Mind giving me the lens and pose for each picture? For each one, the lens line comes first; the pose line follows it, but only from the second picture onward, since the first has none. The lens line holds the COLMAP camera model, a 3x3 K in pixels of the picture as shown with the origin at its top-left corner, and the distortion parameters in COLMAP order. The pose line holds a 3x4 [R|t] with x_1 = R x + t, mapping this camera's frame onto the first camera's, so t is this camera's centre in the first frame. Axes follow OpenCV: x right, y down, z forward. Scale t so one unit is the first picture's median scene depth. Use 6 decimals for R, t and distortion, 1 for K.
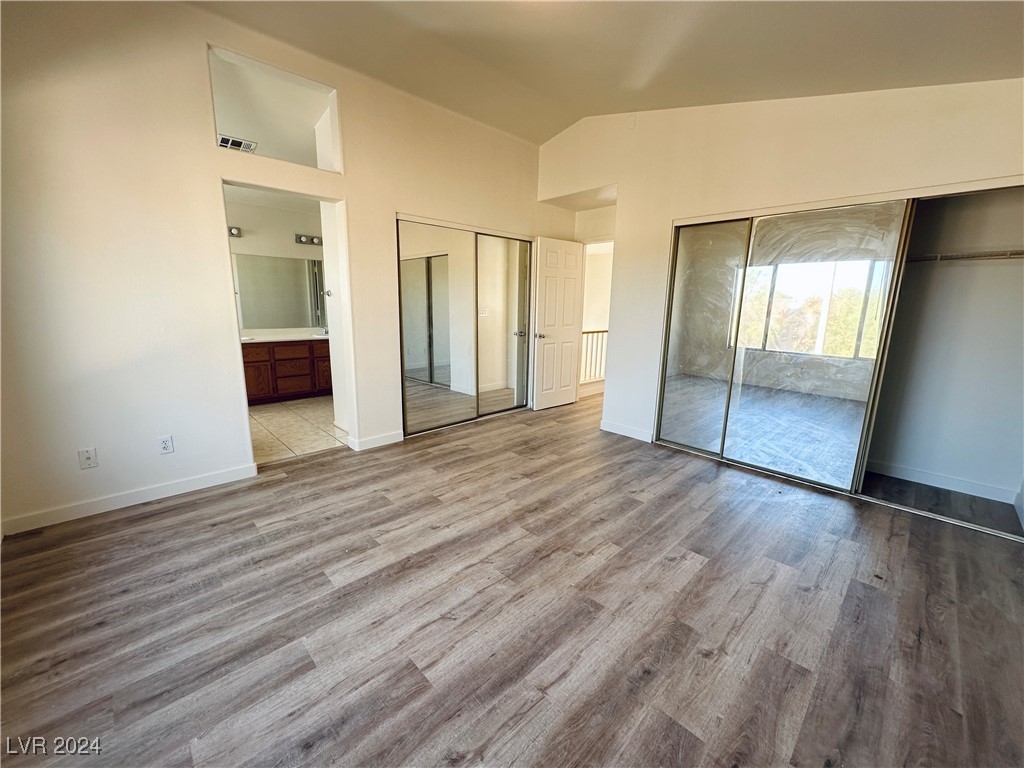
lens RADIAL K [[407.7, 0, 512.5], [0, 407.7, 384.3], [0, 0, 1]] dist [-0.001195, 0.000195]
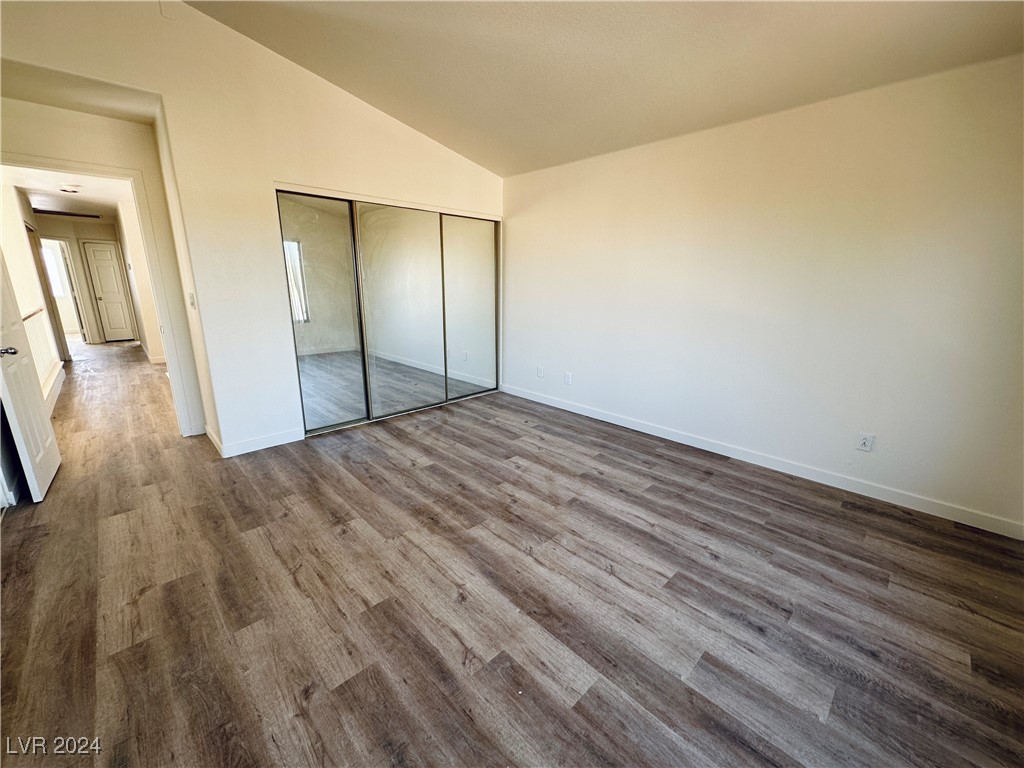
lens RADIAL K [[407.7, 0, 512.5], [0, 407.7, 384.3], [0, 0, 1]] dist [-0.001195, 0.000195]
pose [[0.001889, -0.264535, 0.964374, -0.975646], [0.189010, 0.947088, 0.259423, -0.229417], [-0.981973, 0.181786, 0.051789, 0.978524]]
